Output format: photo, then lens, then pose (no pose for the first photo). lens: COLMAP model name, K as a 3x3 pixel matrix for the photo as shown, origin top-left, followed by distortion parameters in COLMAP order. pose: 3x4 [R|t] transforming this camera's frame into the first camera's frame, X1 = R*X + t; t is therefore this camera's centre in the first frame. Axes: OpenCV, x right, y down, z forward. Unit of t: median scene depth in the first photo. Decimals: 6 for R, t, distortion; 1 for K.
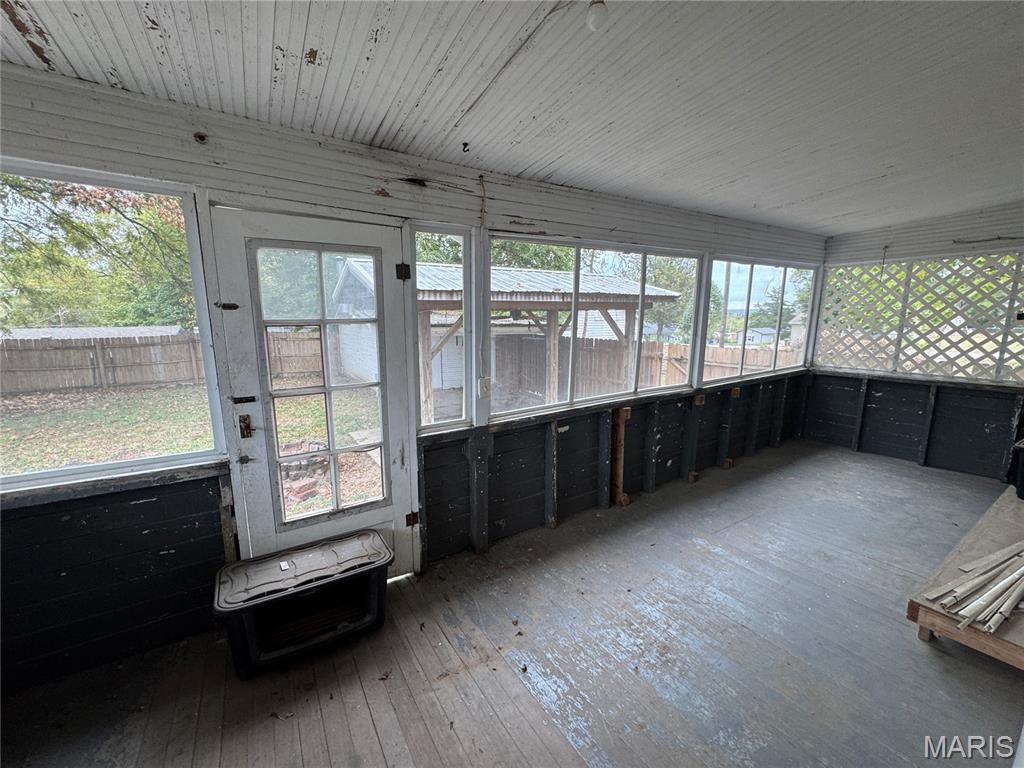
lens RADIAL K [[406.9, 0, 511.7], [0, 406.9, 384.1], [0, 0, 1]] dist [-0.001166, 0.000041]
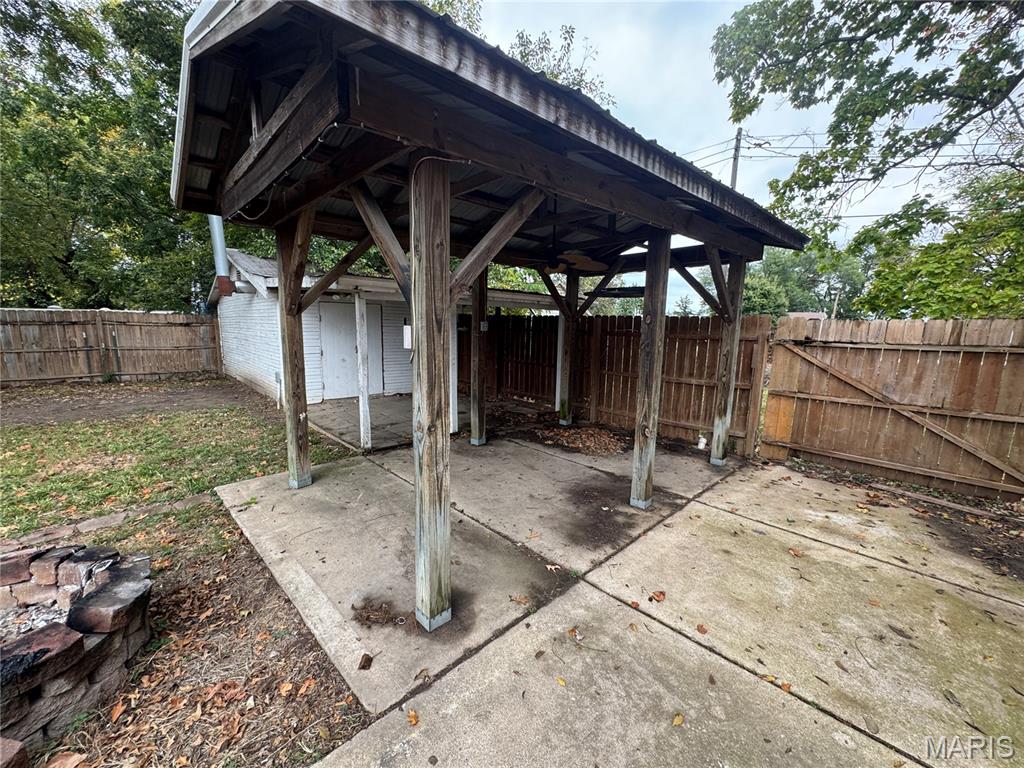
lens RADIAL K [[406.9, 0, 511.7], [0, 406.9, 384.1], [0, 0, 1]] dist [-0.001166, 0.000041]
pose [[0.979483, -0.007623, 0.201383, -0.114092], [0.010413, 0.999864, -0.012802, 0.005283], [-0.201258, 0.014637, 0.979429, 0.342053]]
